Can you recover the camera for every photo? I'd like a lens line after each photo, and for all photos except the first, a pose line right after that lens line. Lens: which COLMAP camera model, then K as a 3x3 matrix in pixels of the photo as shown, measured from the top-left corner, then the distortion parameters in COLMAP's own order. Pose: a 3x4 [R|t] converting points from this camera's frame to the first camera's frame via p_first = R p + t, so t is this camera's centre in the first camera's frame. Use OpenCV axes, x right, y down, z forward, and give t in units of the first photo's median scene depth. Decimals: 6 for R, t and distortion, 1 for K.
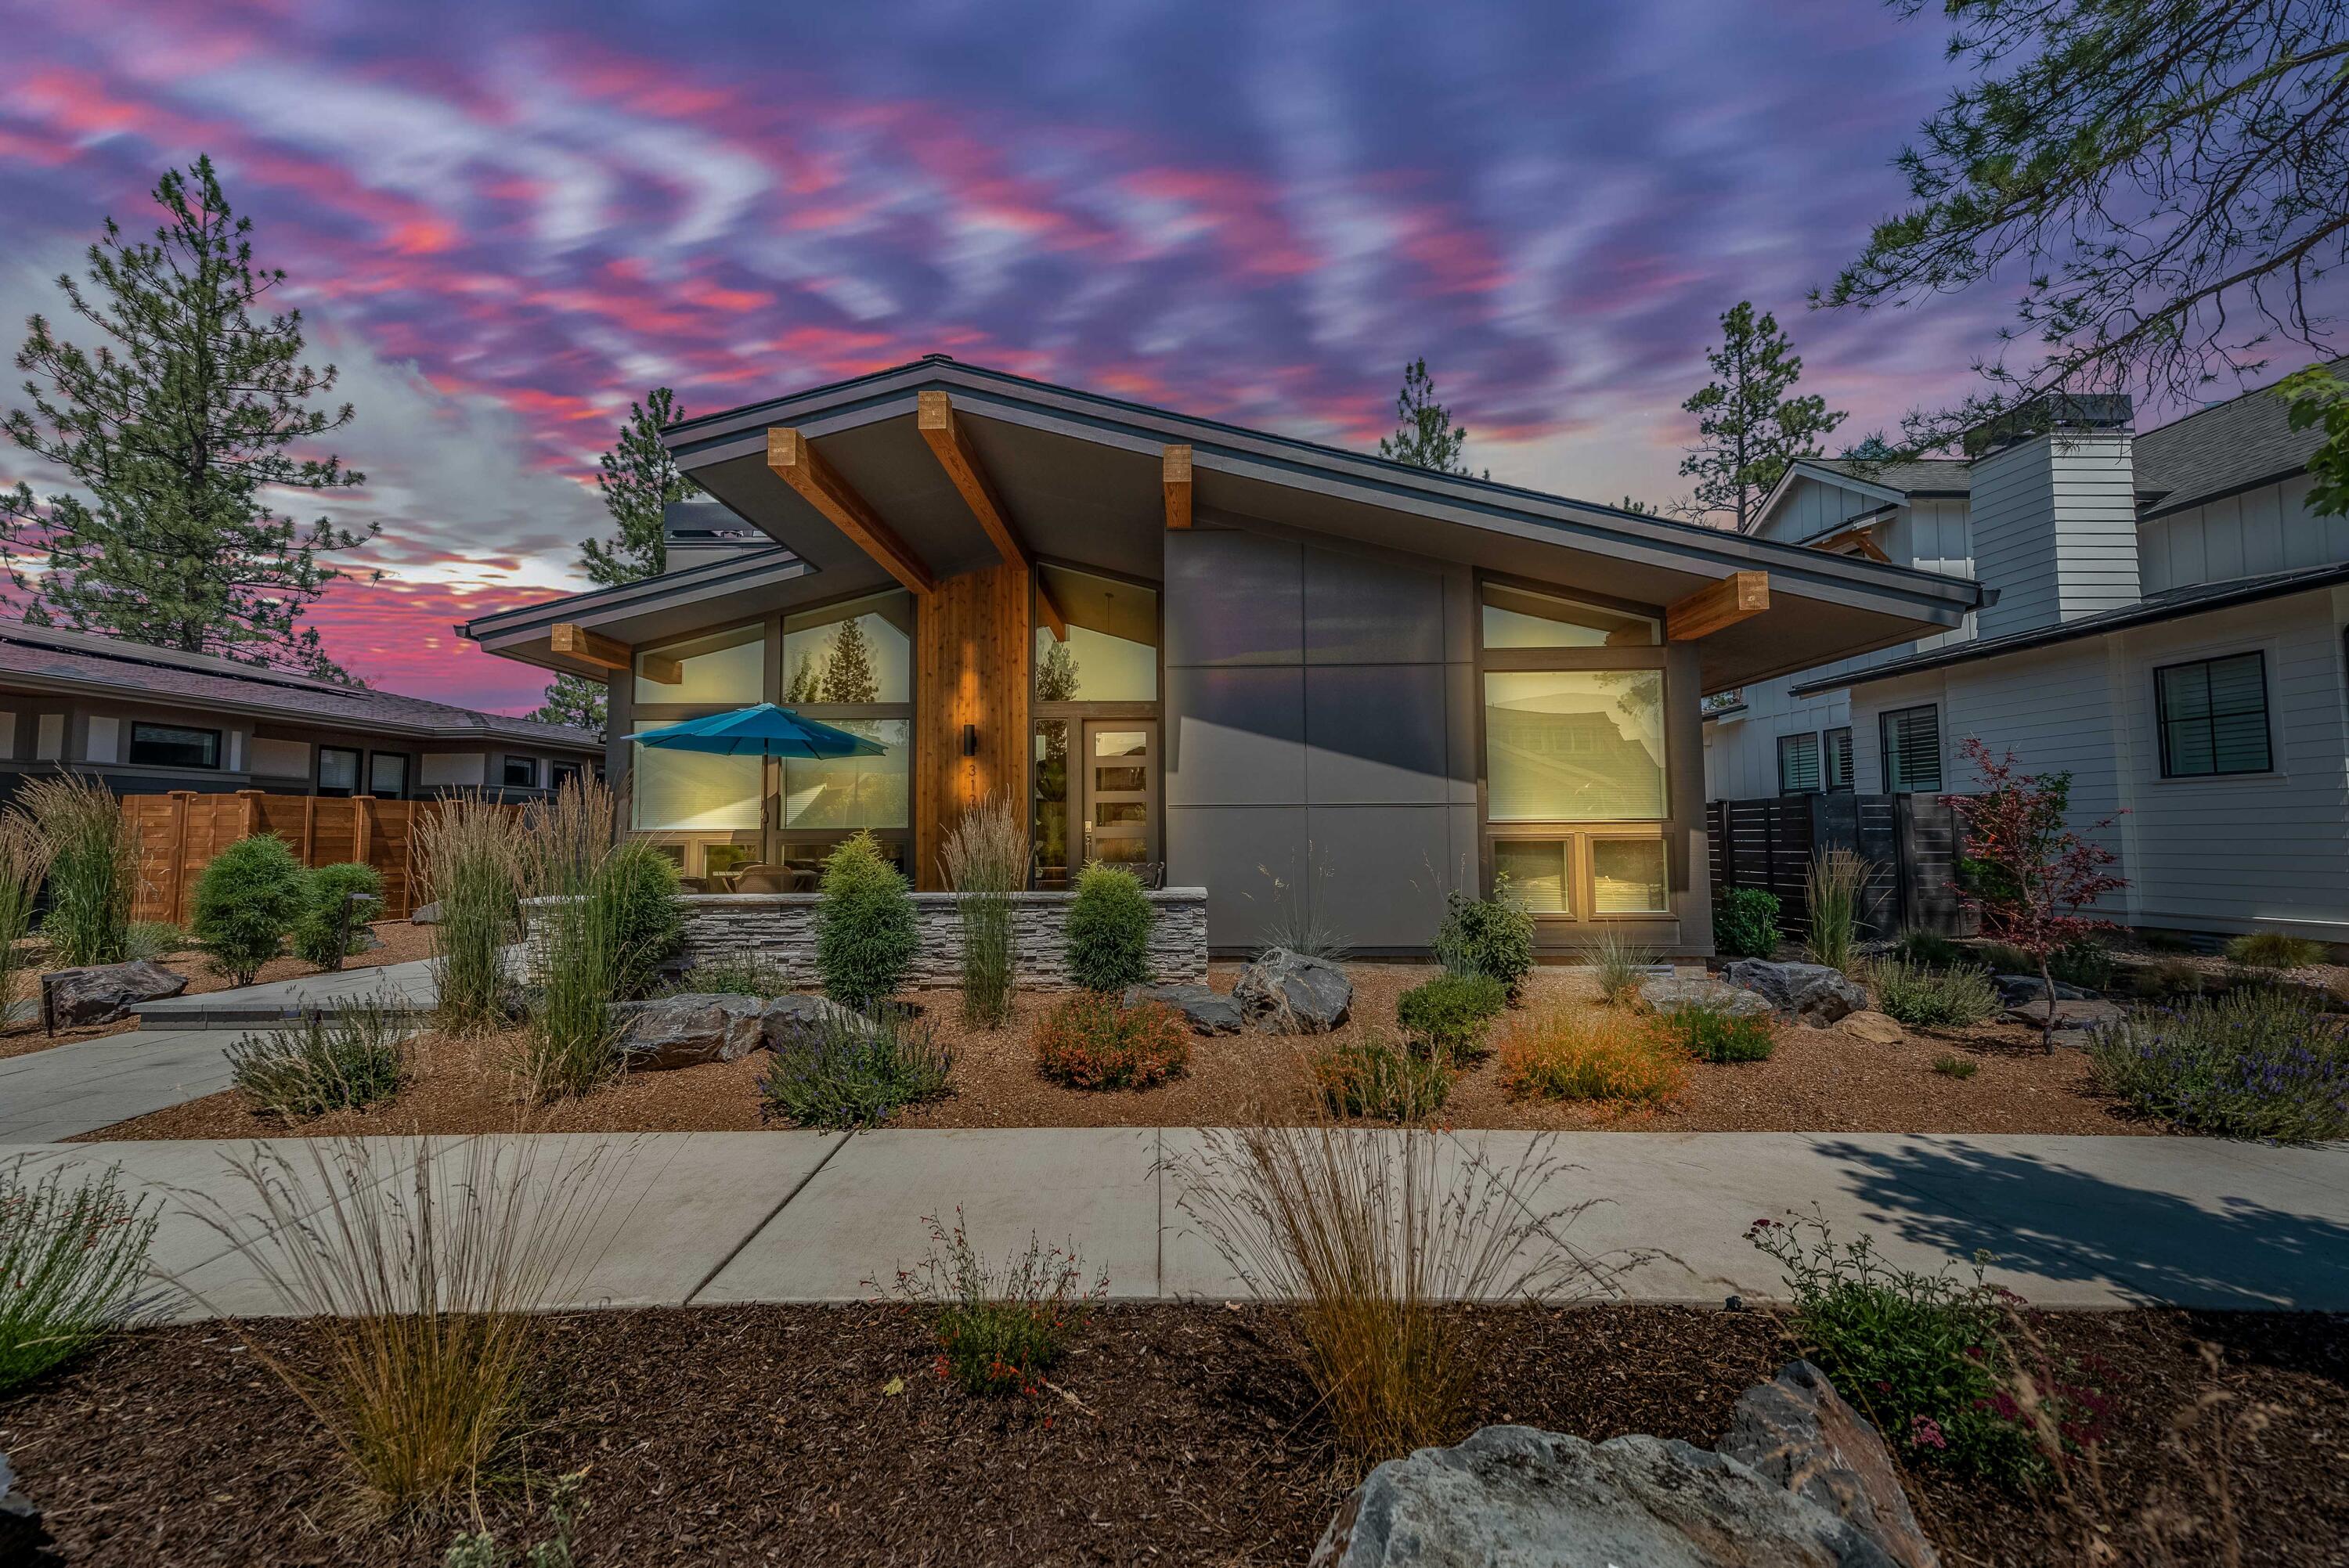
lens RADIAL K [[910.0, 0, 1165.4], [0, 910.0, 791.1], [0, 0, 1]] dist [0.026634, 0.007005]
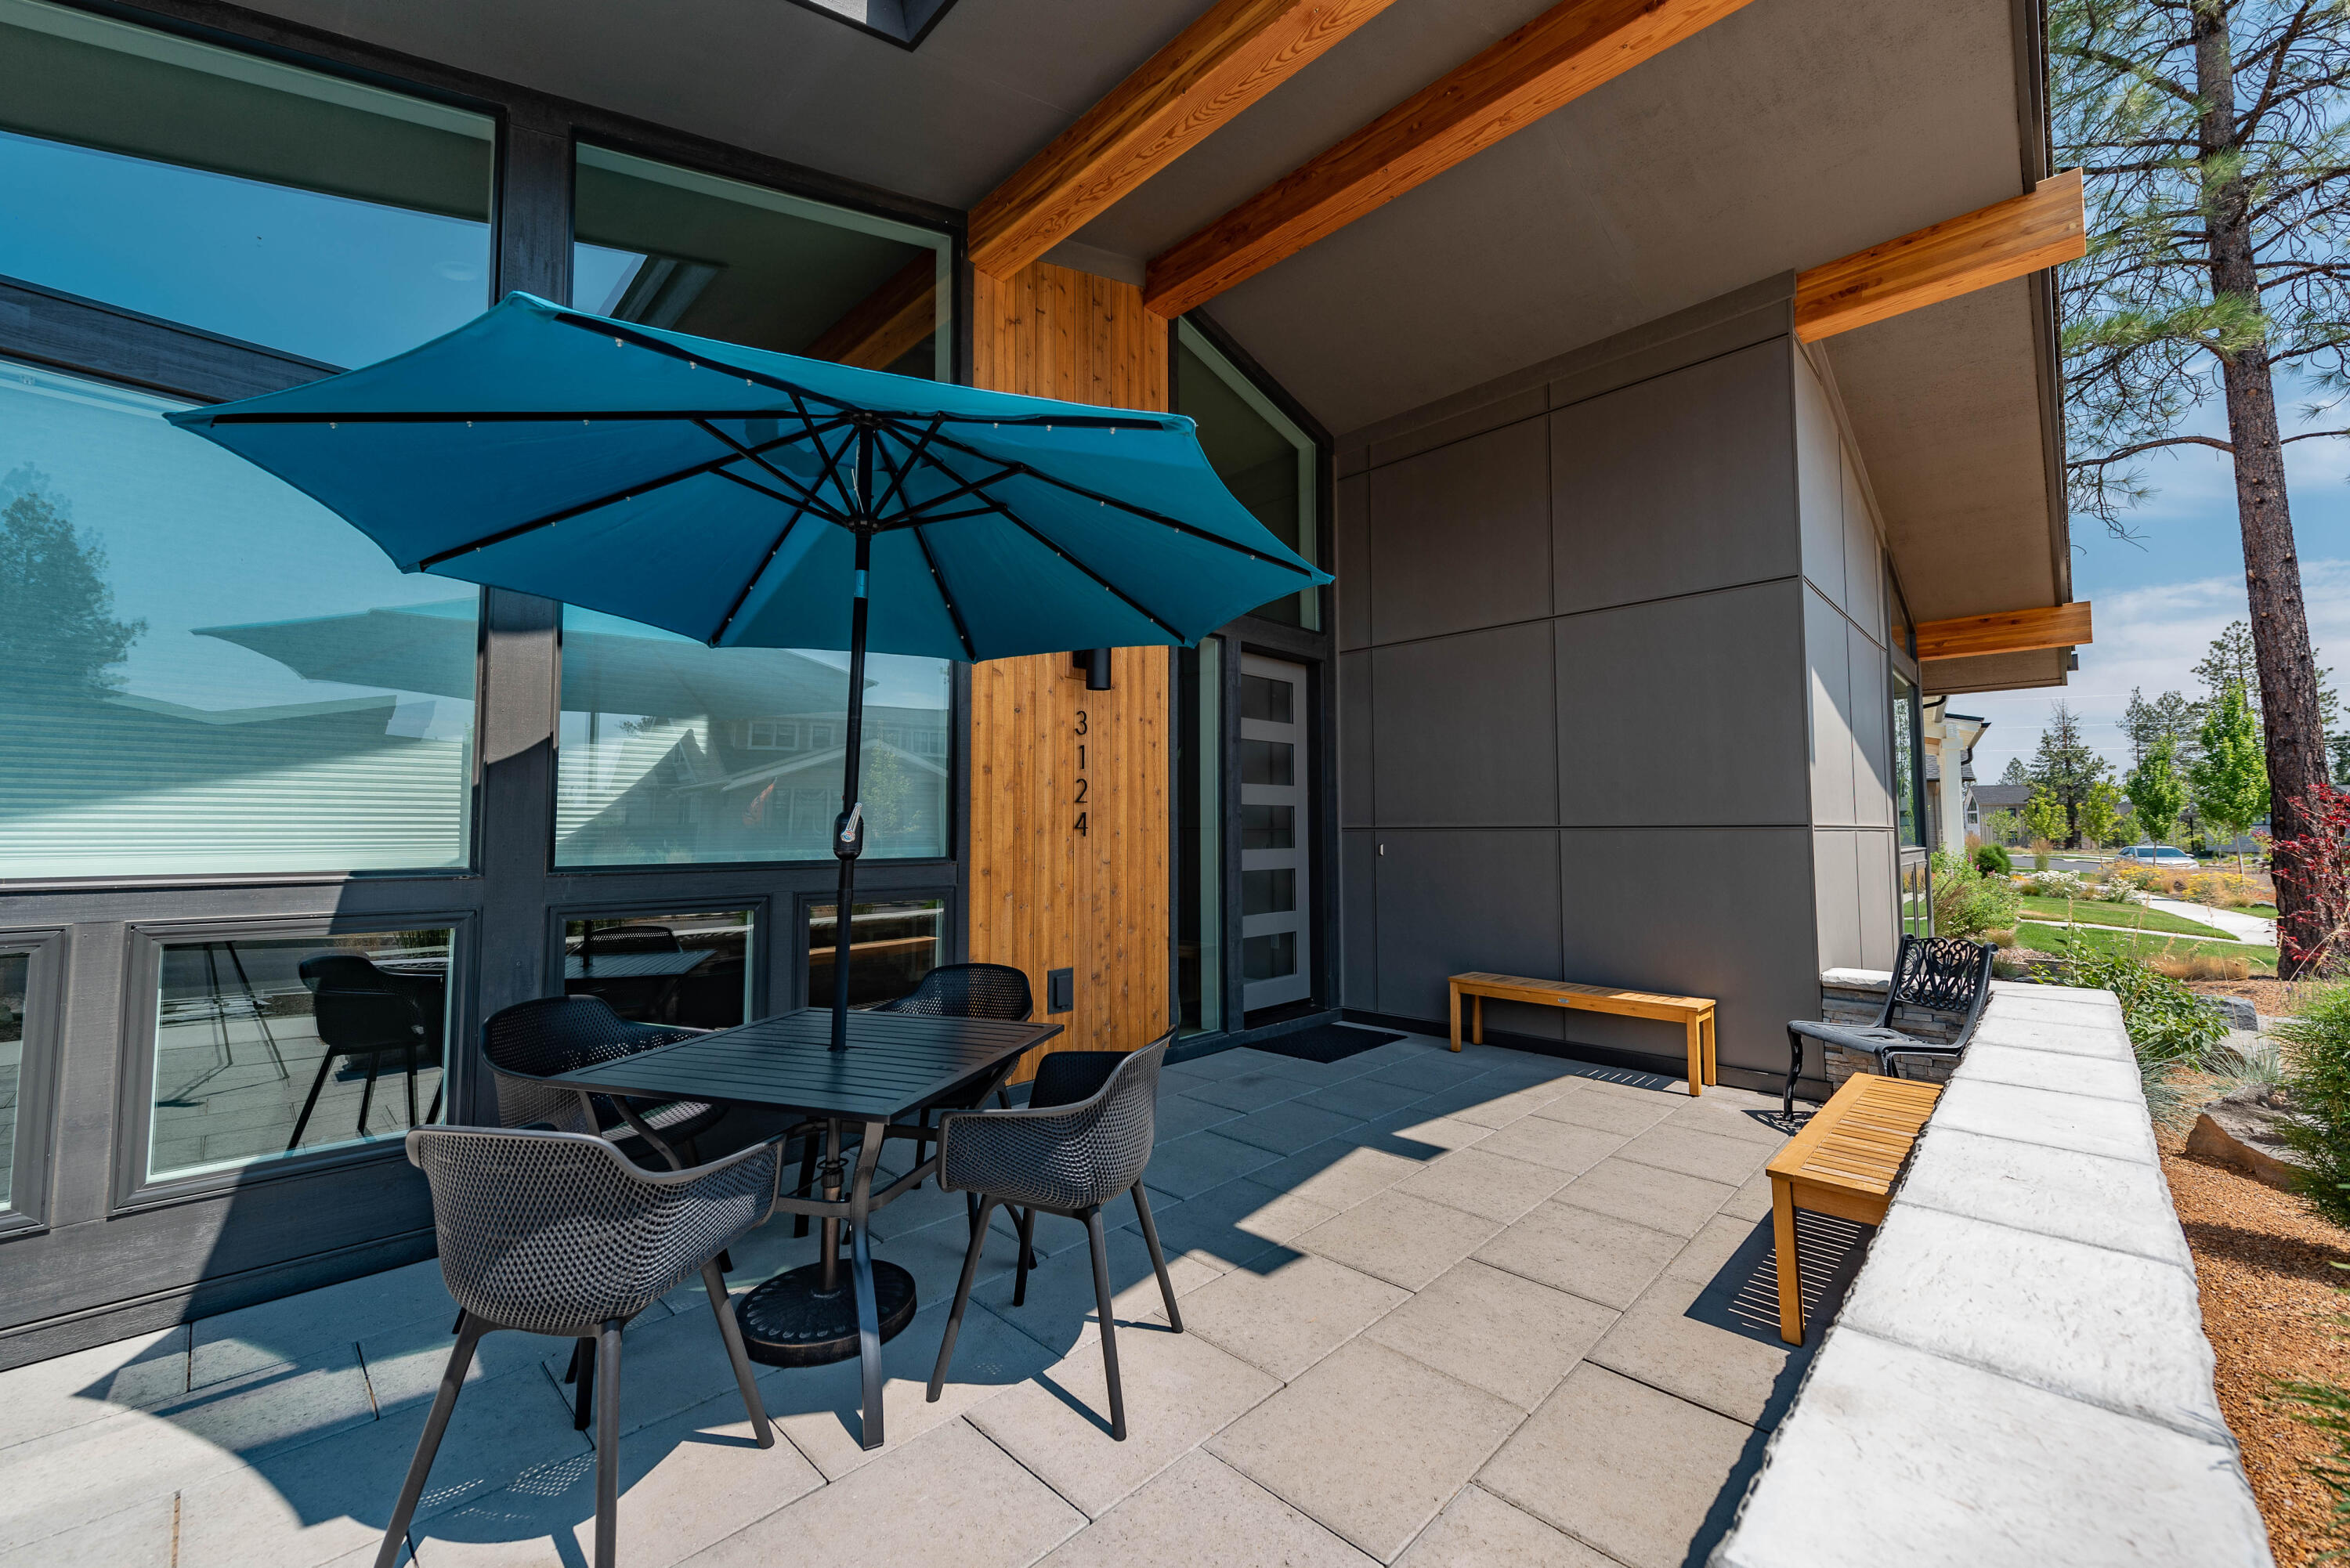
lens RADIAL K [[924.6, 0, 1175.0], [0, 924.6, 784.0], [0, 0, 1]] dist [0.008649, -0.000370]
pose [[0.687801, 0.043381, 0.724602, -0.428663], [-0.040910, 0.998943, -0.020973, 0.012064], [-0.724745, -0.015219, 0.688849, 0.572751]]
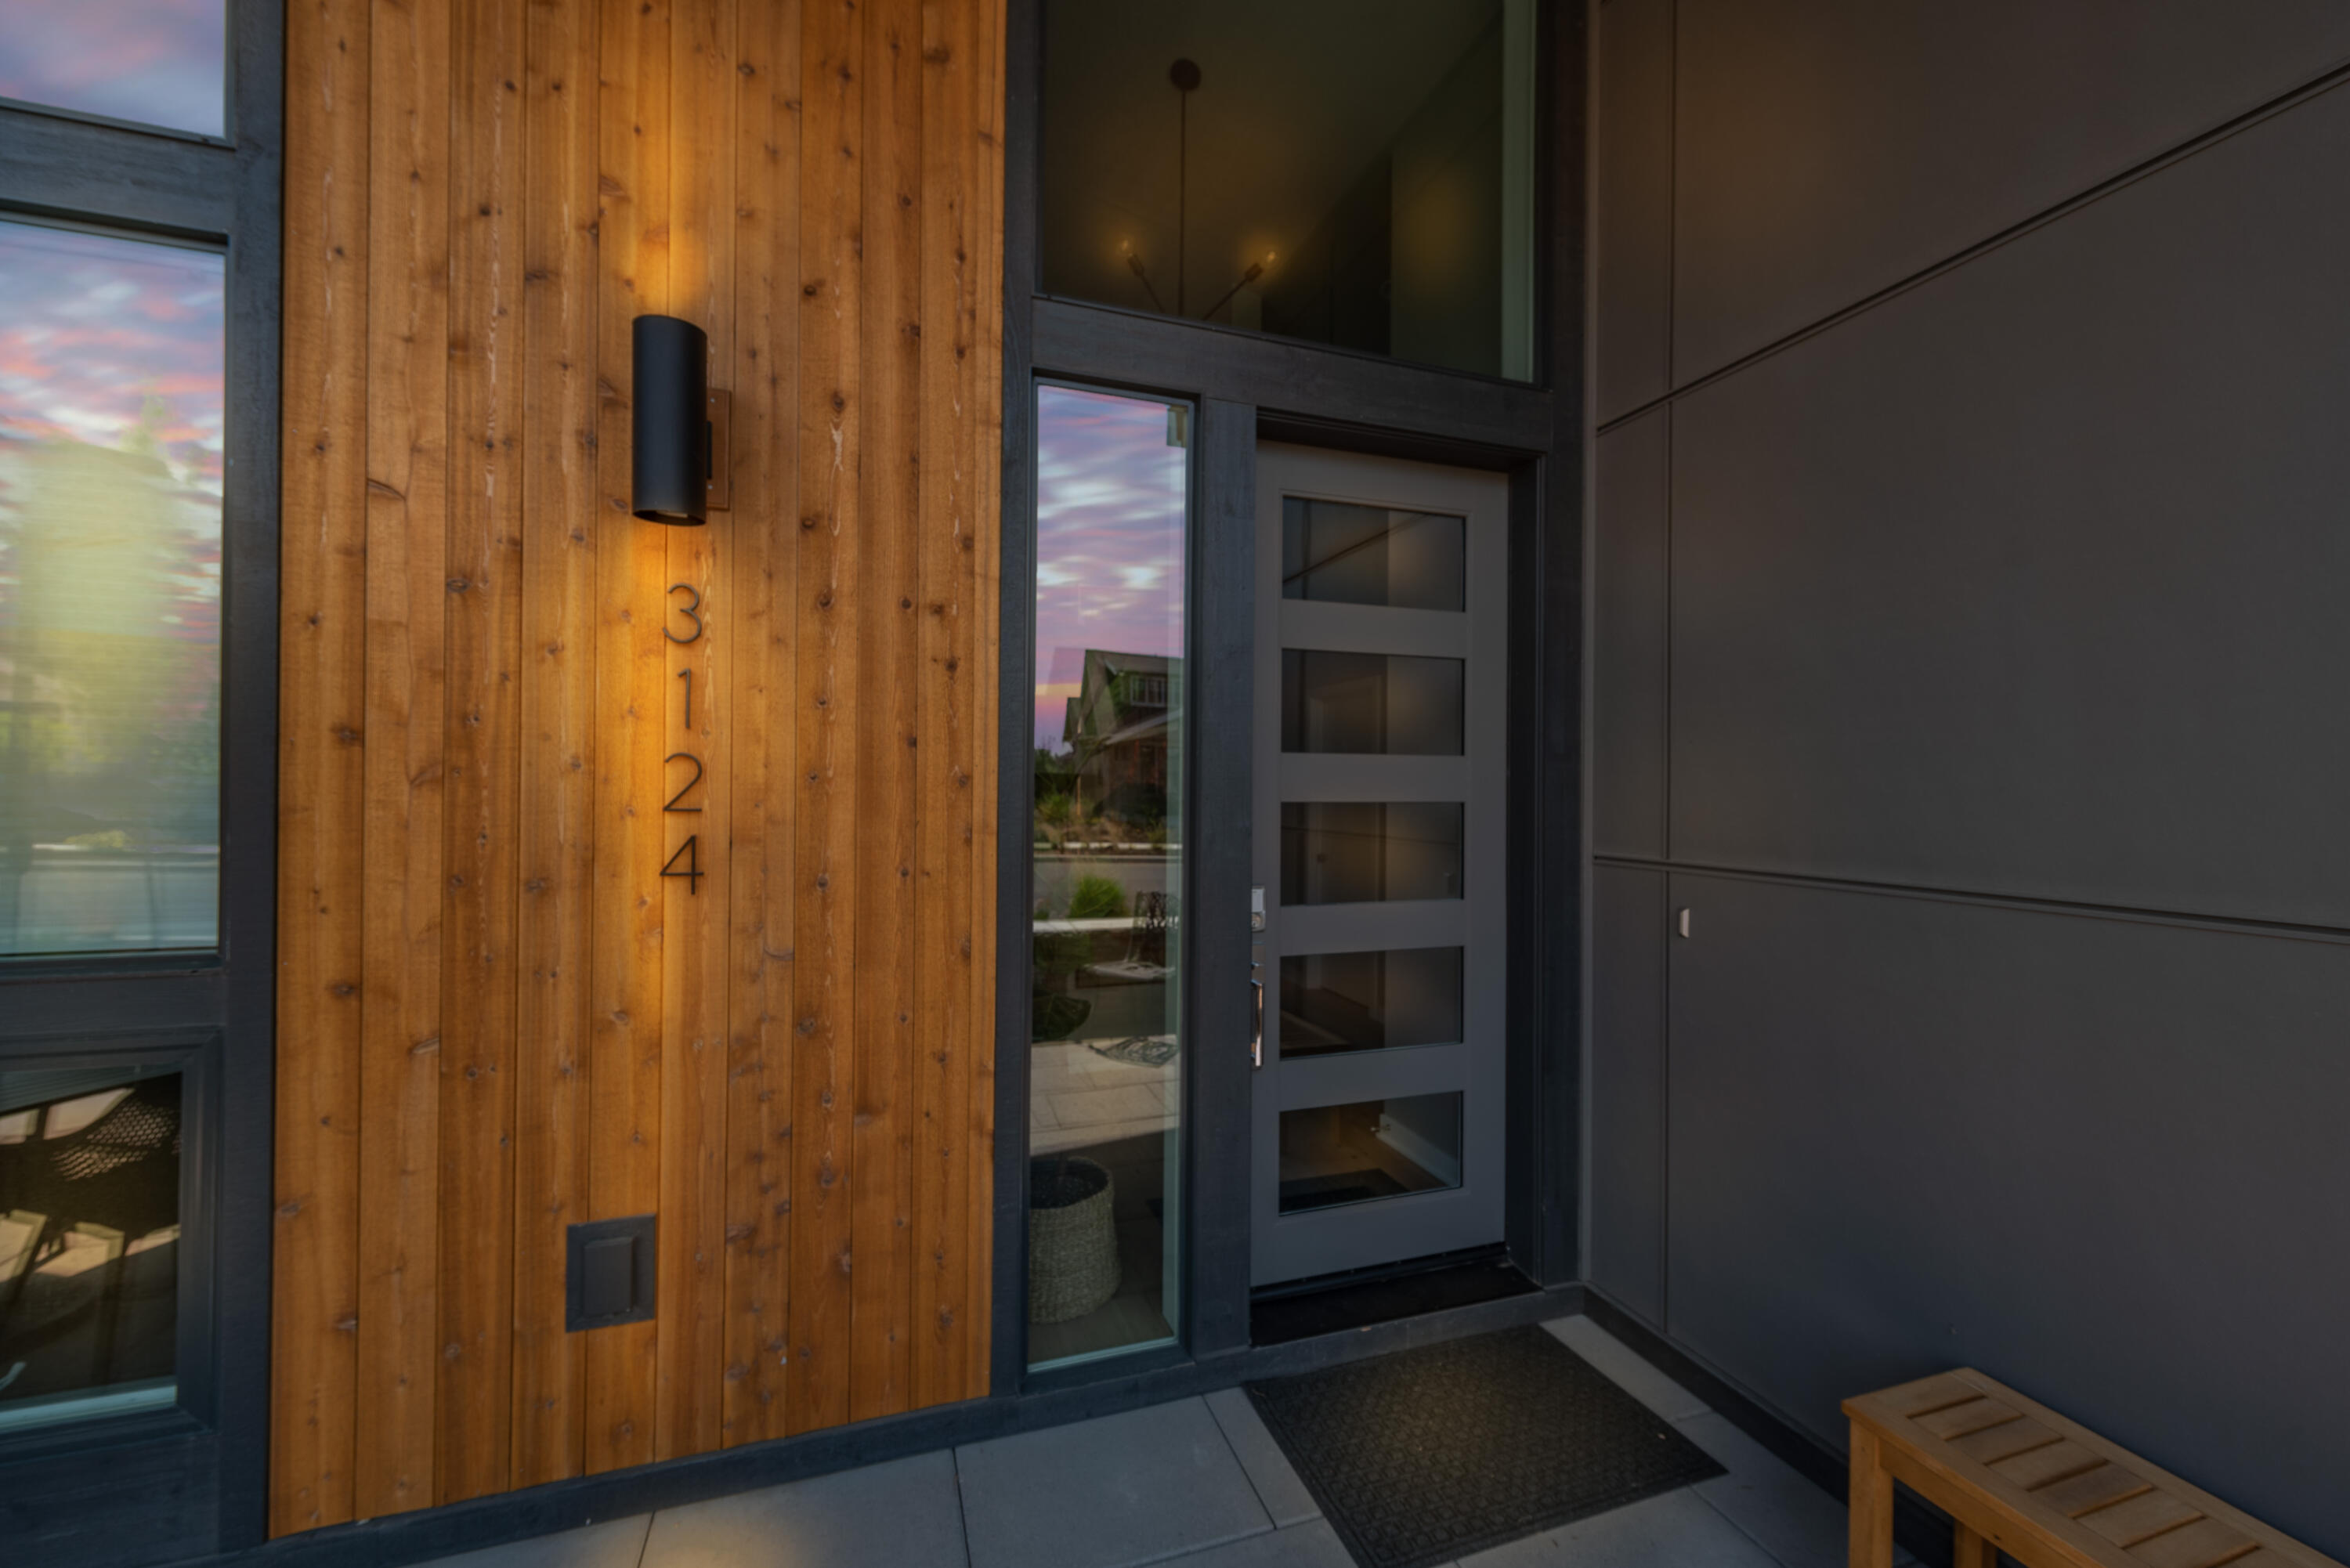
lens RADIAL K [[924.6, 0, 1175.0], [0, 924.6, 784.0], [0, 0, 1]] dist [0.008649, -0.000370]
pose [[0.944540, 0.017714, 0.327919, -0.154144], [-0.033251, 0.998571, 0.041833, -0.000386], [-0.326710, -0.050417, 0.943779, 0.689608]]
